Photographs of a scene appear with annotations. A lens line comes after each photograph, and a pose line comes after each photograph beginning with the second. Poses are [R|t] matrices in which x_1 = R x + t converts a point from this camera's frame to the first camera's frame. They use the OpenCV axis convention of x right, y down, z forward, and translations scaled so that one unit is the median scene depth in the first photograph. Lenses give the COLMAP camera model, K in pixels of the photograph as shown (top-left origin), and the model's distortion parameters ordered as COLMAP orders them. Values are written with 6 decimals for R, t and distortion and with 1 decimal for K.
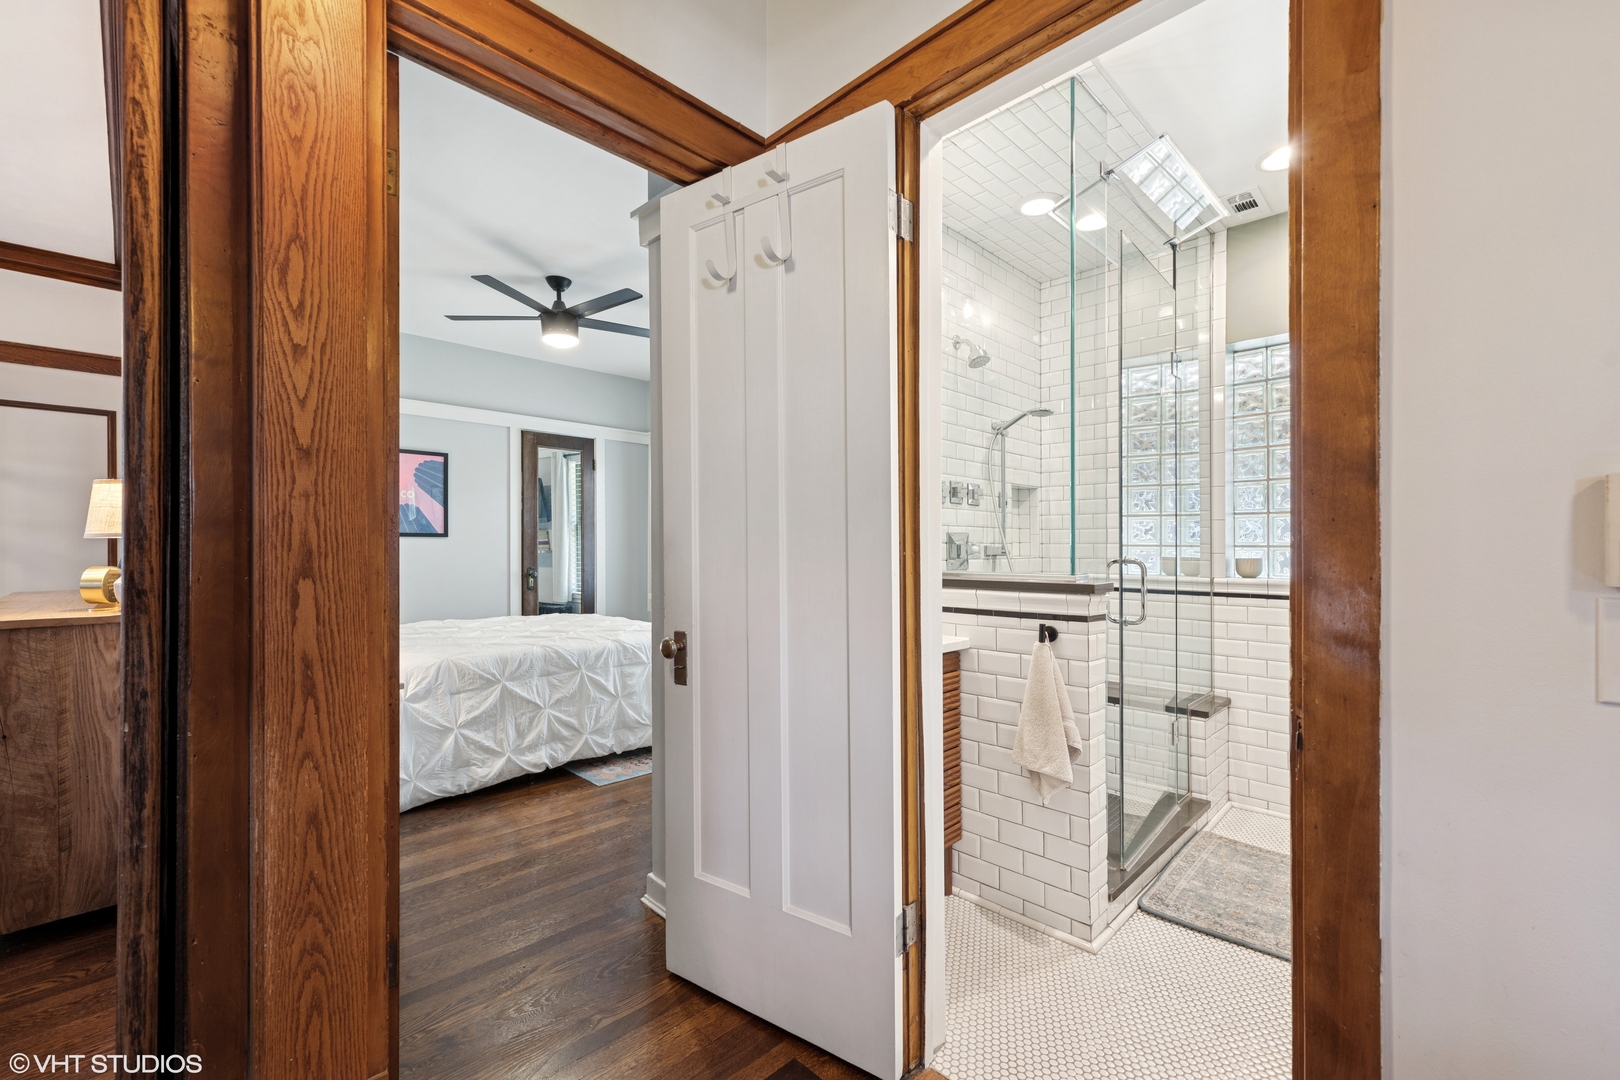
lens RADIAL K [[677.8, 0, 808.2], [0, 677.8, 539.0], [0, 0, 1]] dist [0.000403, 0.000395]
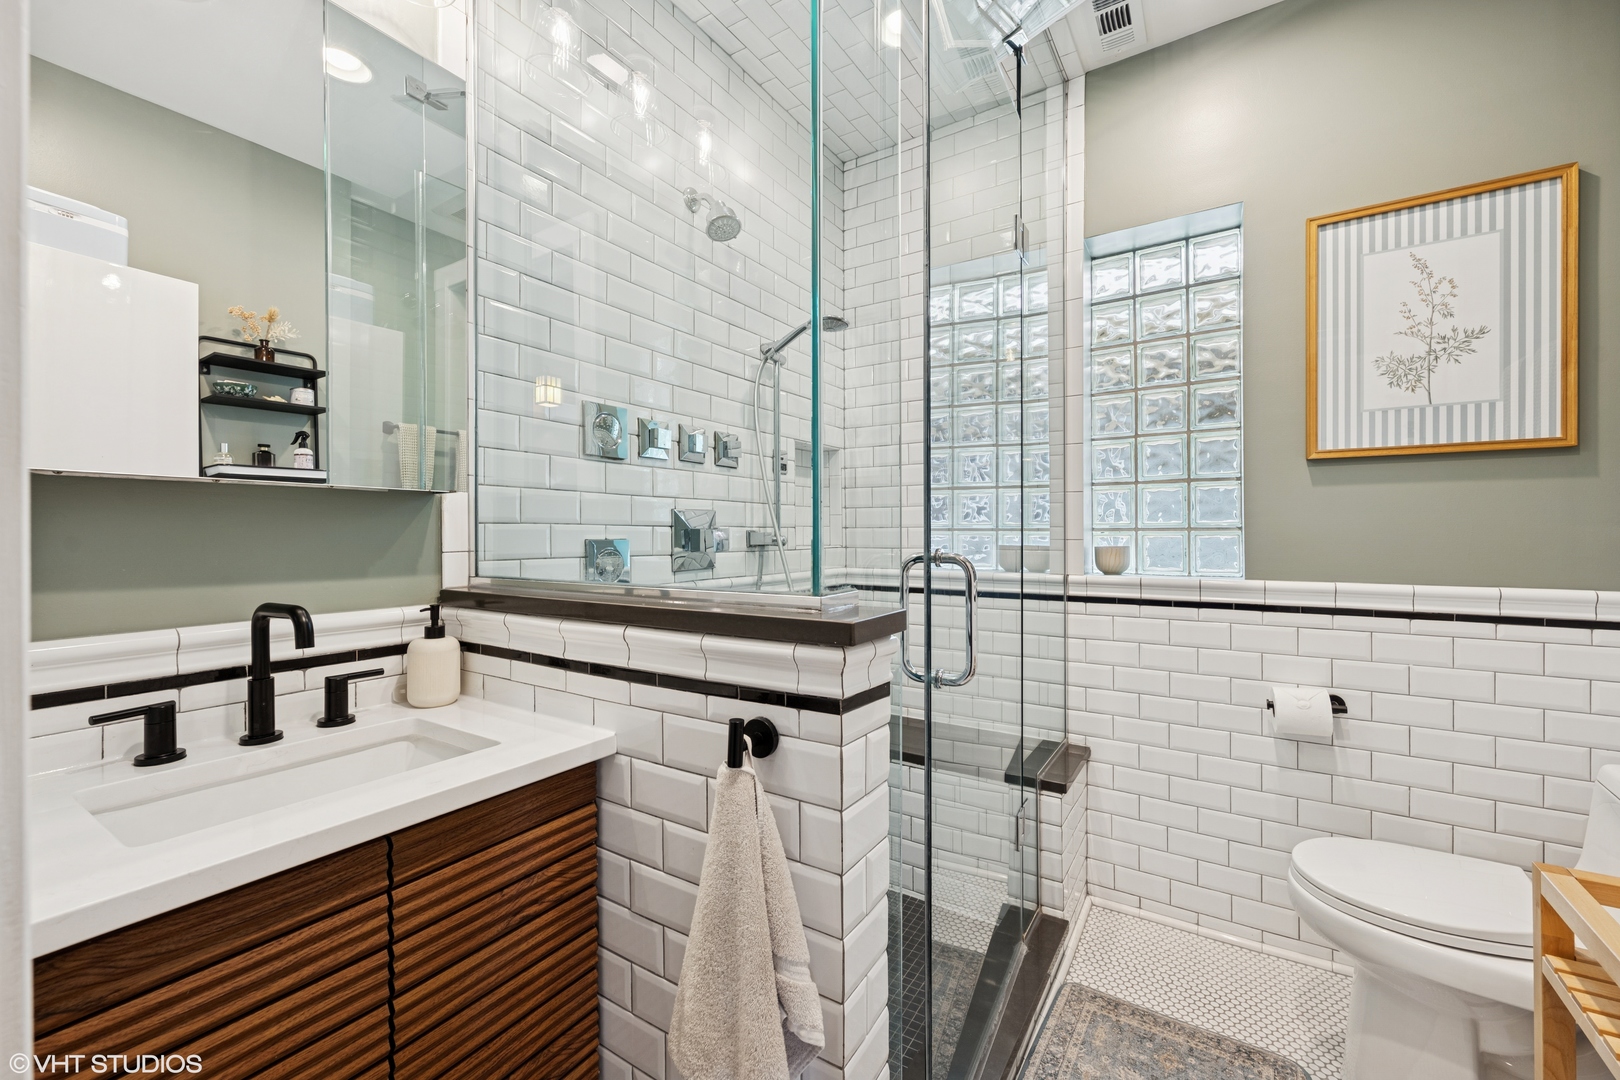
lens RADIAL K [[661.4, 0, 810.0], [0, 661.4, 538.1], [0, 0, 1]] dist [-0.003981, 0.000527]
pose [[0.978447, -0.008309, 0.206332, 0.200817], [0.004826, 0.999837, 0.017376, 0.006304], [-0.206443, -0.016005, 0.978328, 0.394779]]
